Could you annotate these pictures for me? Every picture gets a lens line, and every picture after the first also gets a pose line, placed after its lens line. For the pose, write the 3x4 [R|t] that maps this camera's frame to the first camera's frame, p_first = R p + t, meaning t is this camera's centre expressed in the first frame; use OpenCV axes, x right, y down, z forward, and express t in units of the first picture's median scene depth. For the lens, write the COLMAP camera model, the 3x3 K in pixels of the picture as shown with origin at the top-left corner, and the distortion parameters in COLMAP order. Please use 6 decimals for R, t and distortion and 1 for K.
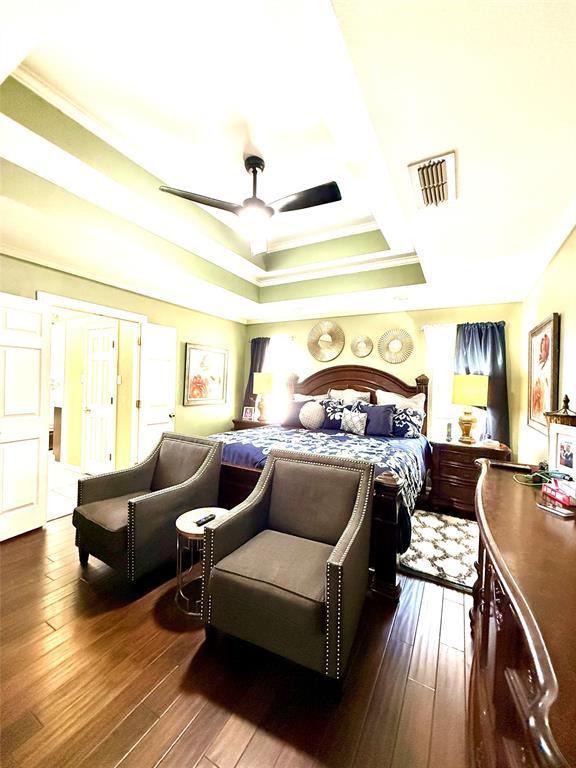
lens RADIAL K [[306.2, 0, 286.5], [0, 306.2, 382.7], [0, 0, 1]] dist [0.000084, 0.000336]
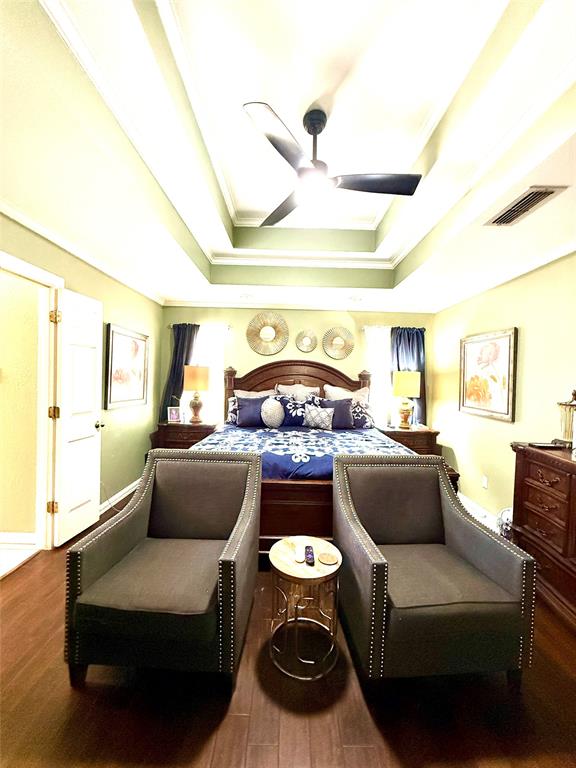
lens RADIAL K [[306.2, 0, 285.9], [0, 306.2, 382.8], [0, 0, 1]] dist [0.000084, 0.000336]
pose [[0.868130, -0.011556, 0.496203, -0.350668], [-0.000193, 0.999721, 0.023621, -0.007992], [-0.496337, -0.020602, 0.867885, 0.175973]]
